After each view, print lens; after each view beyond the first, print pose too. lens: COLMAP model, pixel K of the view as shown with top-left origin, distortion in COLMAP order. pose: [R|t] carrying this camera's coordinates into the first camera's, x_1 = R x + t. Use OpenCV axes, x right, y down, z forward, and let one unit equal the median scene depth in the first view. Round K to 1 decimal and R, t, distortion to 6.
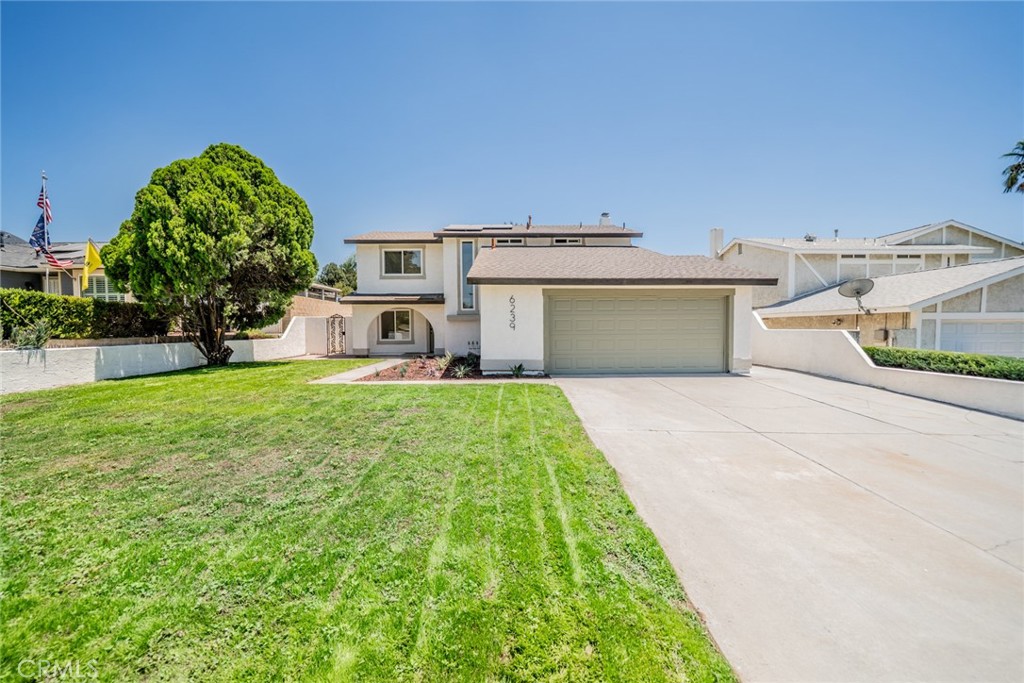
lens RADIAL K [[383.2, 0, 511.8], [0, 383.2, 339.2], [0, 0, 1]] dist [-0.017898, -0.000146]
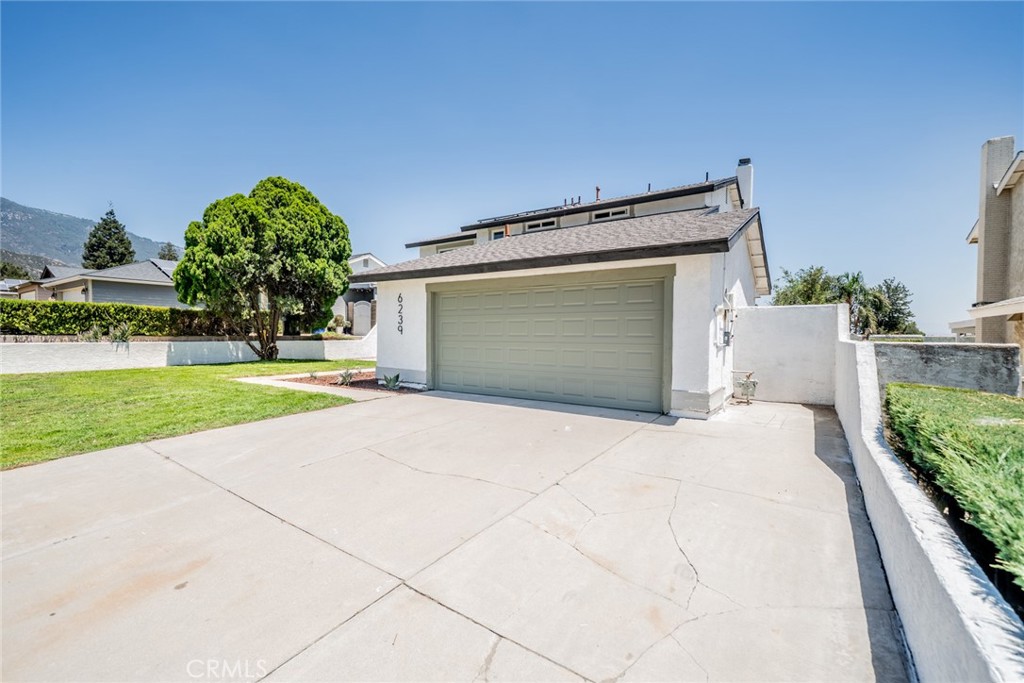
lens RADIAL K [[442.8, 0, 513.0], [0, 442.8, 339.9], [0, 0, 1]] dist [0.002716, 0.000023]
pose [[0.812615, 0.019315, -0.582480, 0.772874], [-0.027982, 0.999591, -0.005891, -0.011584], [0.582128, 0.021087, 0.812823, 0.339299]]
